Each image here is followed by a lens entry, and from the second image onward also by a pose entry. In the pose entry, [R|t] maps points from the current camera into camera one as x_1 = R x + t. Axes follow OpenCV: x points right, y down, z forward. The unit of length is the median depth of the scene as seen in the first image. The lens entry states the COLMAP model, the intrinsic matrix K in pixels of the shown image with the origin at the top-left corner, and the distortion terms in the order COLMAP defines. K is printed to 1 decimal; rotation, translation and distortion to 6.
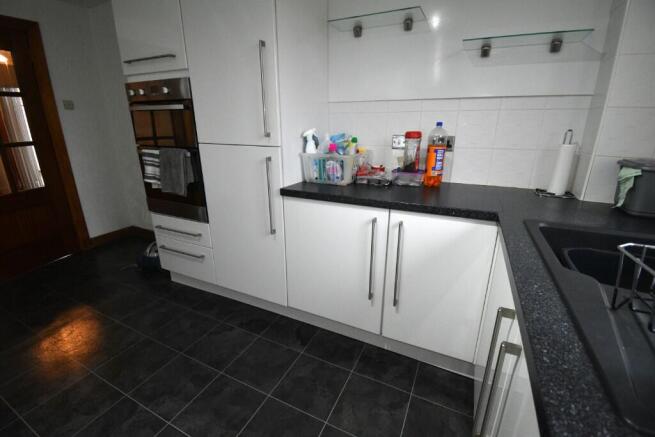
lens RADIAL K [[289.8, 0, 330.2], [0, 289.8, 217.6], [0, 0, 1]] dist [0.002904, -0.019473]
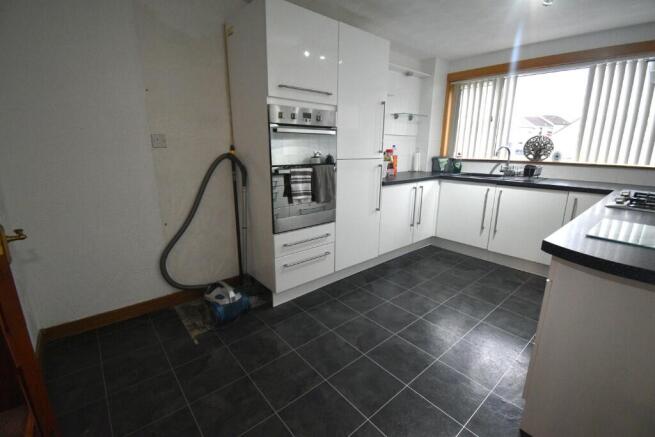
lens RADIAL K [[289.8, 0, 330.2], [0, 289.8, 217.6], [0, 0, 1]] dist [0.002904, -0.019473]
pose [[0.404727, -0.215599, 0.888658, -1.749093], [0.267662, 0.957176, 0.110320, -0.162524], [-0.874387, 0.193210, 0.445103, 0.495151]]
